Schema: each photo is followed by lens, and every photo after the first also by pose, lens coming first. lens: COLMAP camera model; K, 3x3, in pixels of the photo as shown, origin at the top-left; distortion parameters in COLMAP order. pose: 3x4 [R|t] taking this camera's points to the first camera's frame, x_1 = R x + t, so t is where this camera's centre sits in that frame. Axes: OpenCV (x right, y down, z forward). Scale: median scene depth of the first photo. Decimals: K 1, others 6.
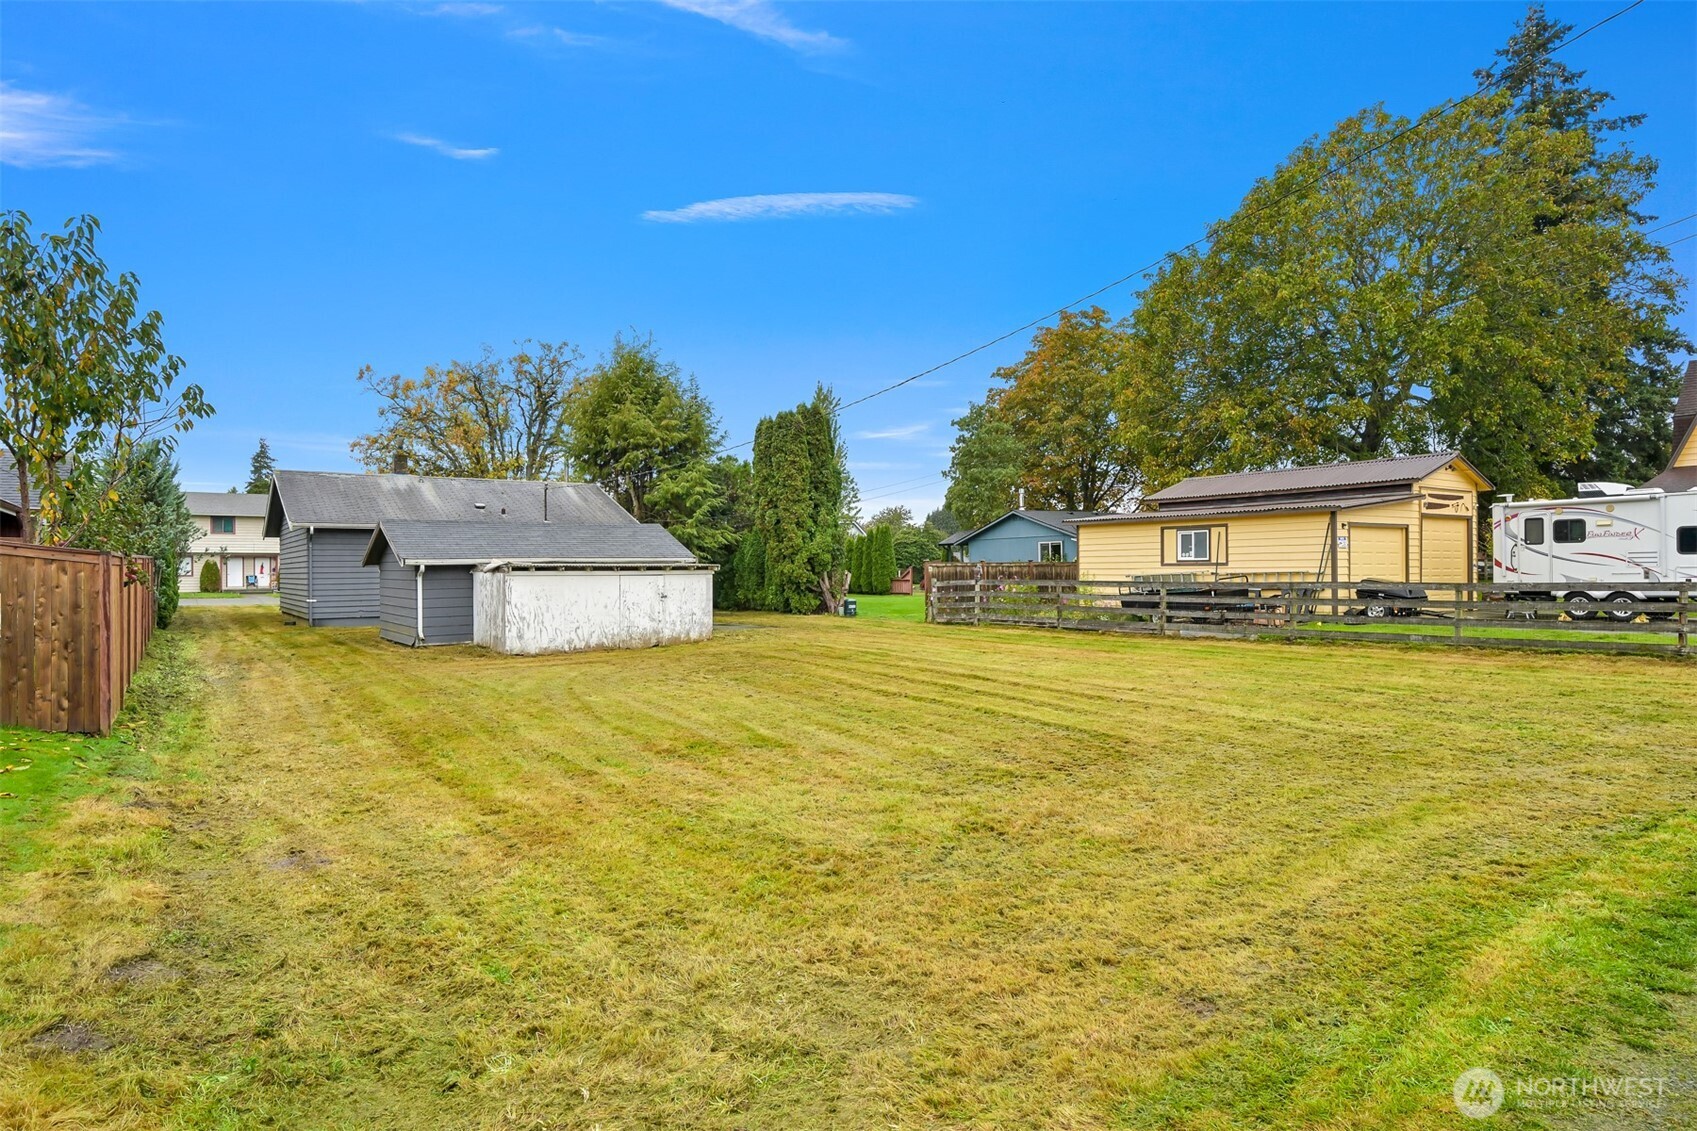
lens RADIAL K [[938.6, 0, 848.5], [0, 938.6, 565.5], [0, 0, 1]] dist [-0.003022, -0.000780]
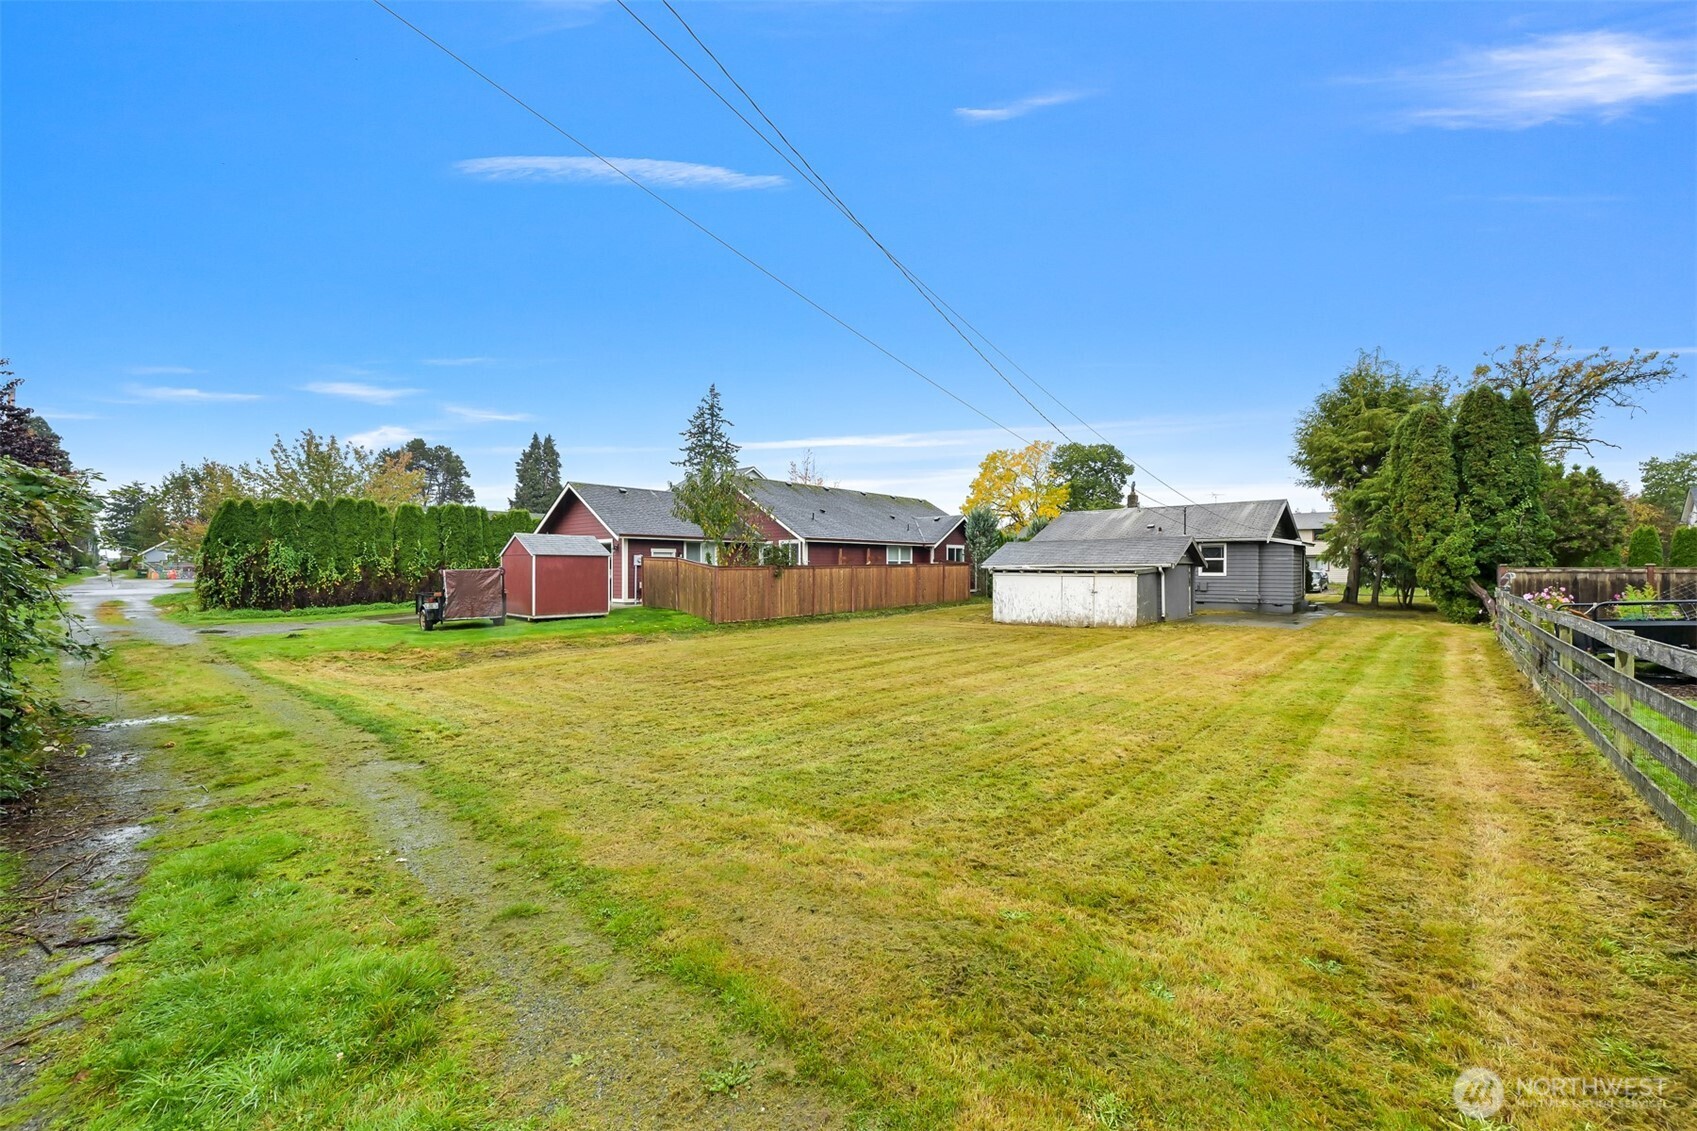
lens RADIAL K [[672.7, 0, 842.9], [0, 672.7, 556.8], [0, 0, 1]] dist [-0.002873, -0.000215]
pose [[0.210987, -0.010168, -0.977436, 0.569173], [0.002181, 0.999948, -0.009931, -0.008325], [0.977487, -0.000037, 0.210998, 0.346259]]
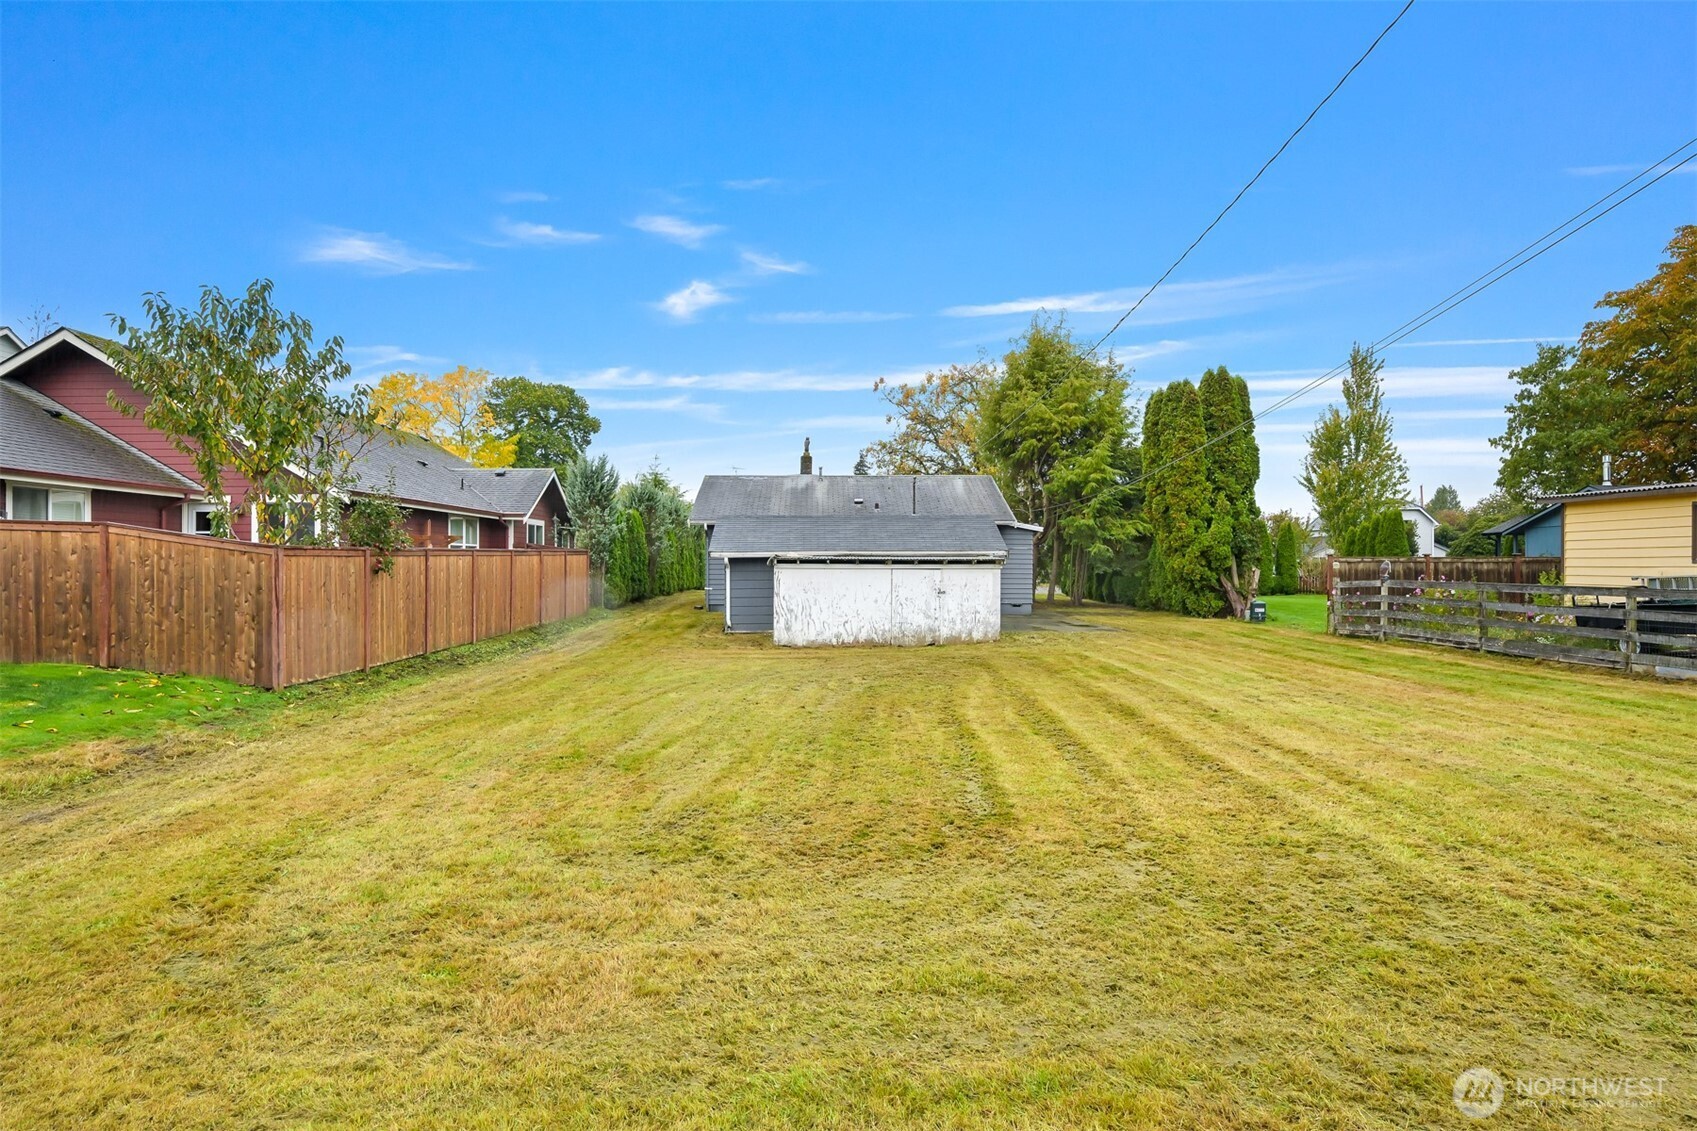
lens RADIAL K [[938.6, 0, 848.5], [0, 938.6, 565.5], [0, 0, 1]] dist [-0.003022, -0.000780]
pose [[0.828452, 0.008350, -0.559998, 0.202345], [-0.004644, 0.999957, 0.008040, -0.000490], [0.560041, -0.004060, 0.828455, 0.143275]]
